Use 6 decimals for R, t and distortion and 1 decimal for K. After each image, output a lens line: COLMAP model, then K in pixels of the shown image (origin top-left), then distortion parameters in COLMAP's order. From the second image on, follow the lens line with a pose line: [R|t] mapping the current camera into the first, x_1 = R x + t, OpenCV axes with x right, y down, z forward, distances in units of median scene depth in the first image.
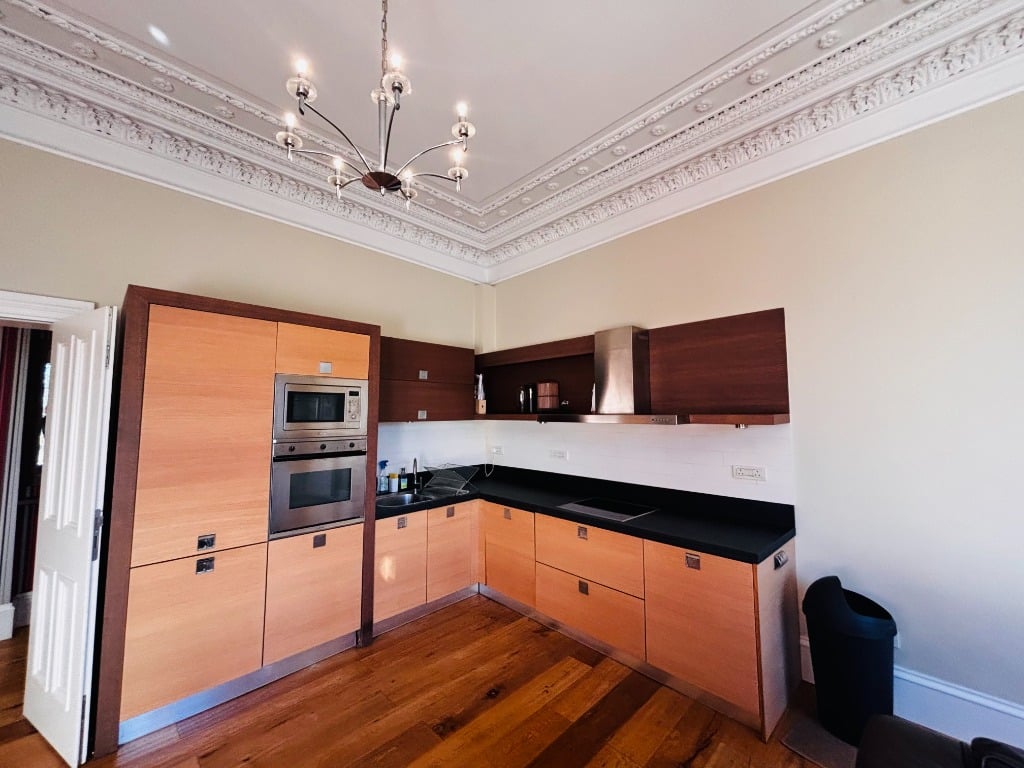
lens RADIAL K [[412.4, 0, 511.3], [0, 412.4, 383.4], [0, 0, 1]] dist [0.000553, -0.000449]
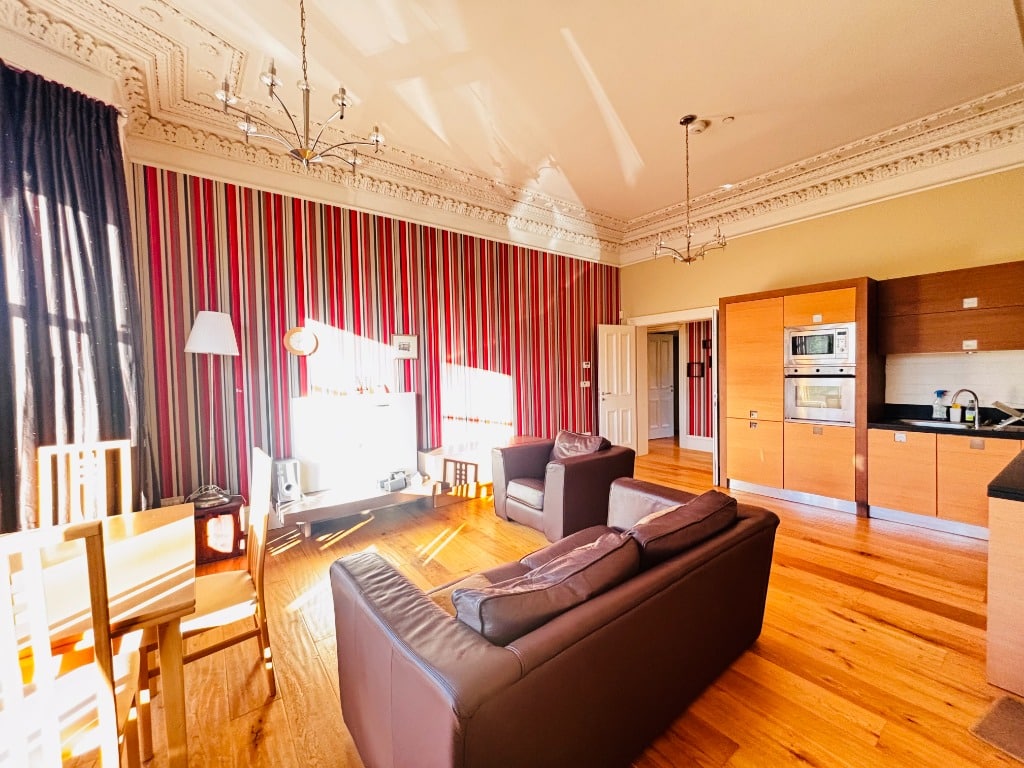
lens RADIAL K [[416.2, 0, 512.0], [0, 416.2, 384.0], [0, 0, 1]] dist [0.000577, 0.006737]
pose [[-0.134627, 0.037107, -0.990201, 1.003999], [0.091634, 0.995483, 0.024847, 0.050163], [0.986650, -0.087391, -0.137419, 0.077027]]
